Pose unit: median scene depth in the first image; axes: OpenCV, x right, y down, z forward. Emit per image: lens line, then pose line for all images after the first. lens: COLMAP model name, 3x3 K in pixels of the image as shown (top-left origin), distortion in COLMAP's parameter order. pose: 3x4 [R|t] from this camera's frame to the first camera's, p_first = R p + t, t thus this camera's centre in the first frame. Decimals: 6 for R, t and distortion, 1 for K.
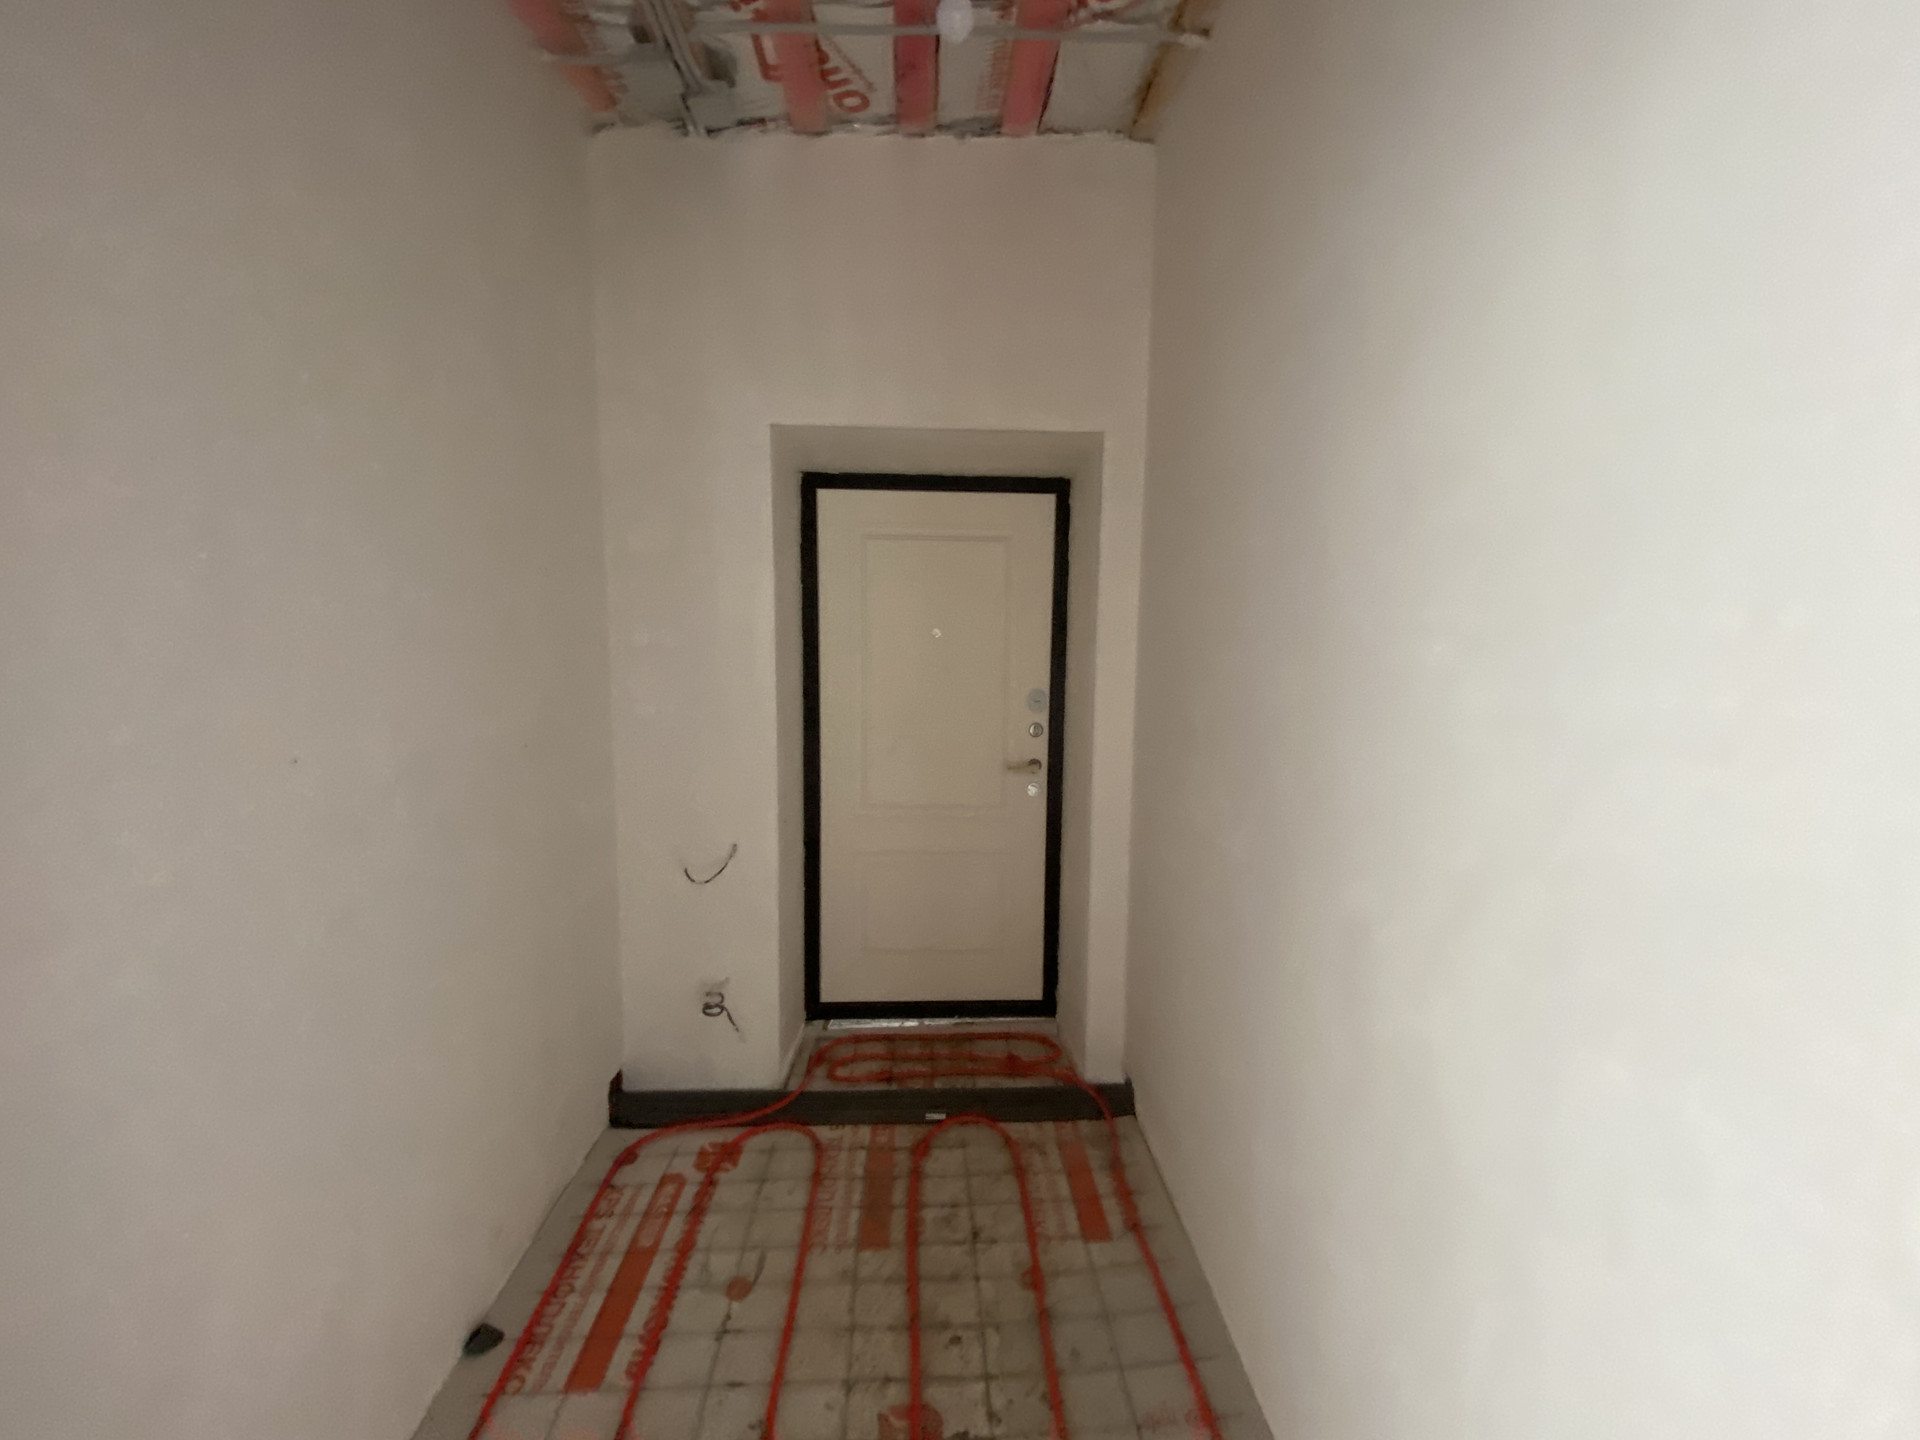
lens RADIAL K [[782.4, 0, 957.2], [0, 782.4, 717.6], [0, 0, 1]] dist [-0.014161, -0.003605]
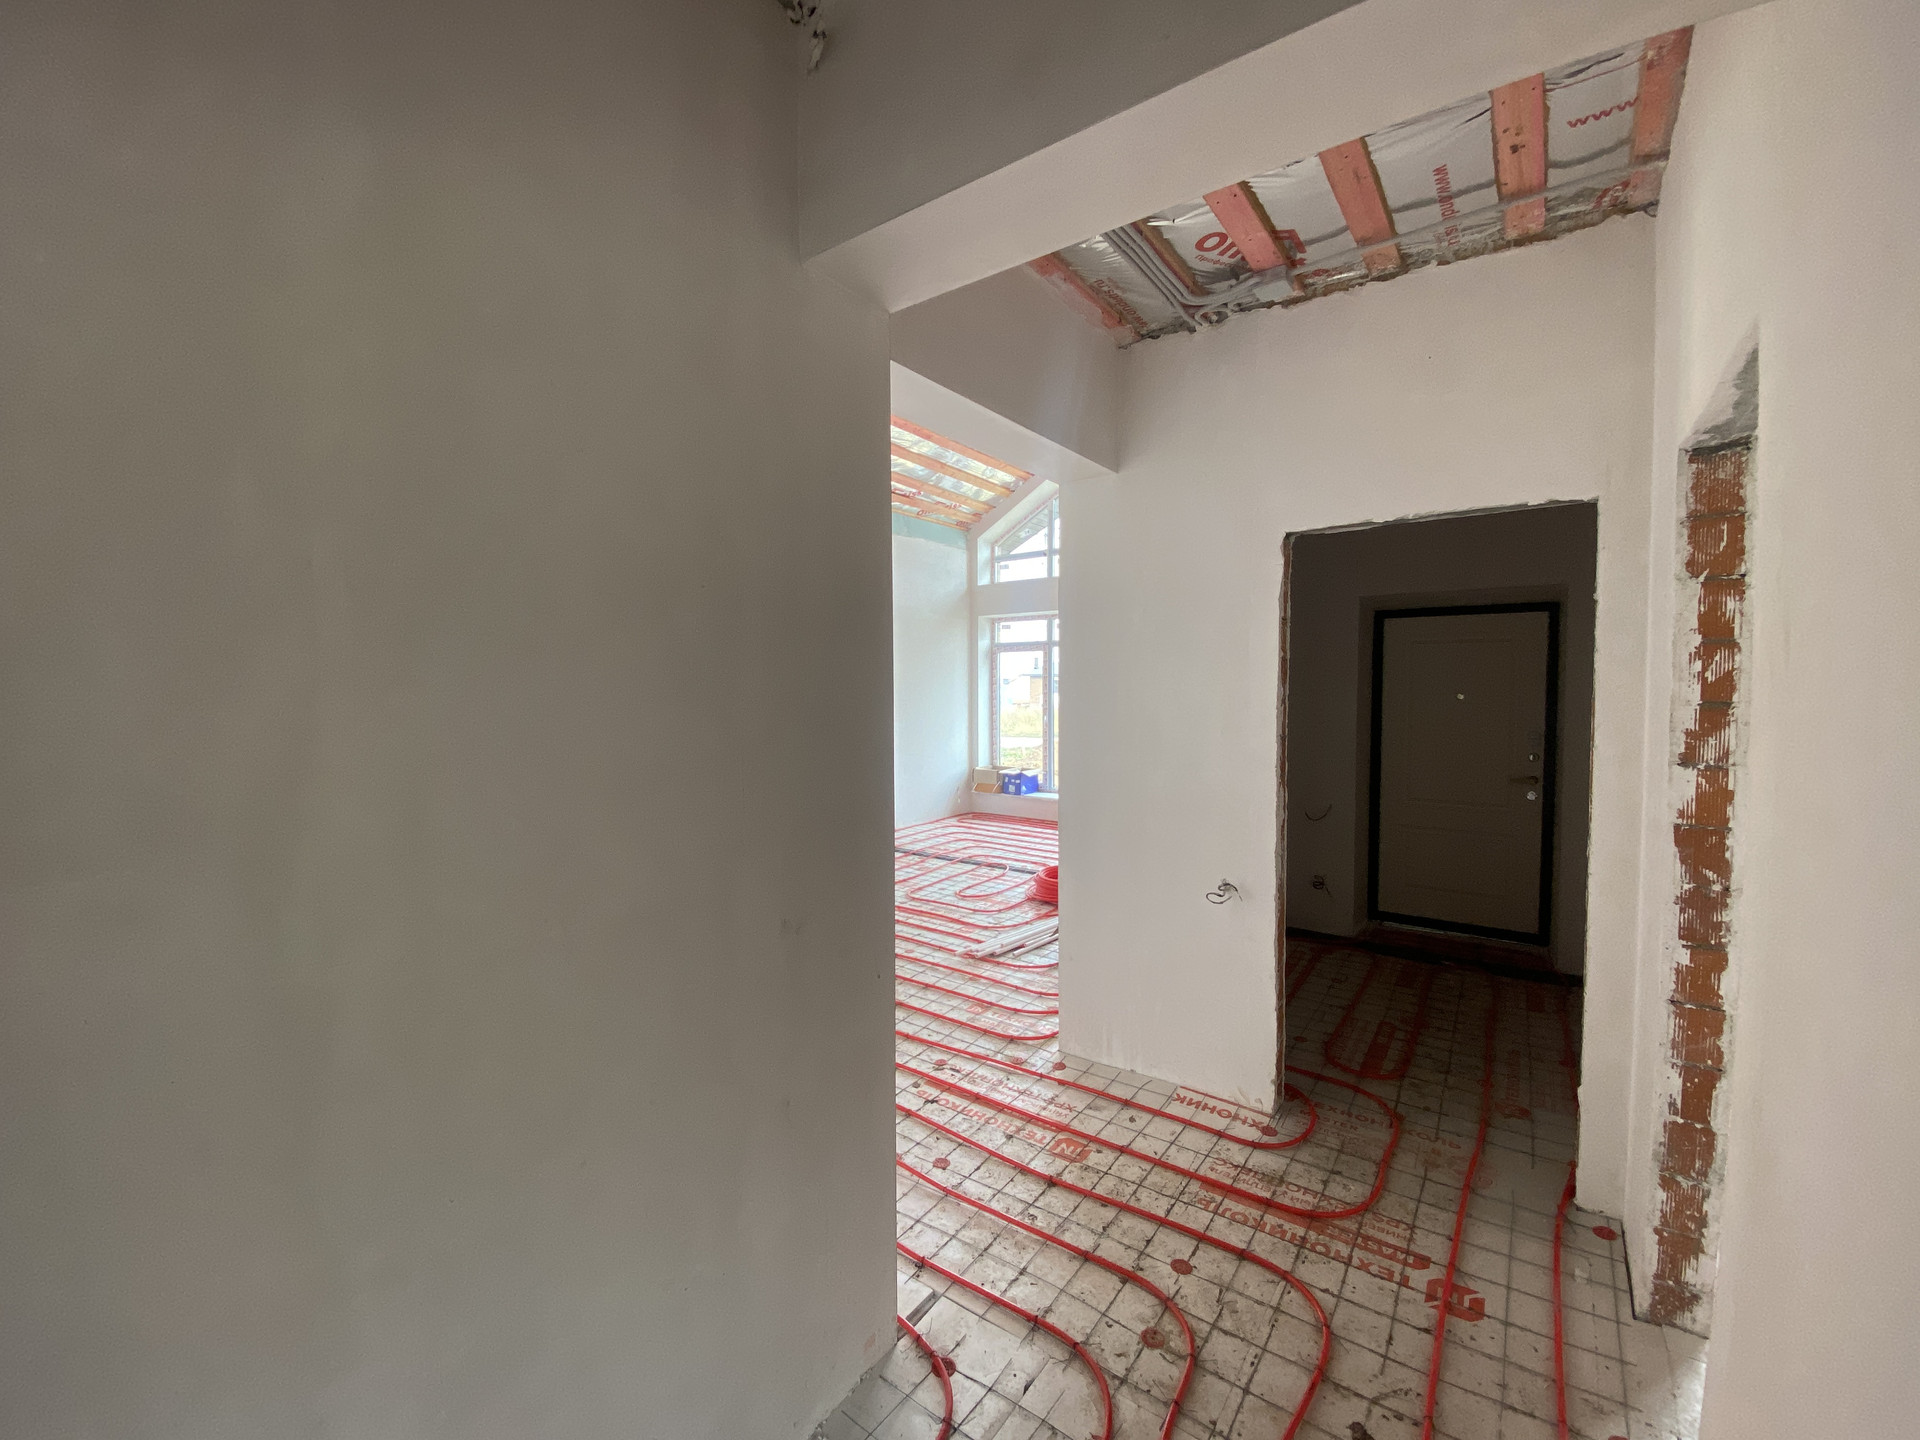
lens RADIAL K [[782.4, 0, 940.1], [0, 782.4, 718.6], [0, 0, 1]] dist [-0.014161, -0.003605]
pose [[0.774260, 0.012360, -0.632747, 0.219547], [-0.060437, 0.996684, -0.054485, 0.130831], [0.629975, 0.080427, 0.772439, -1.344258]]
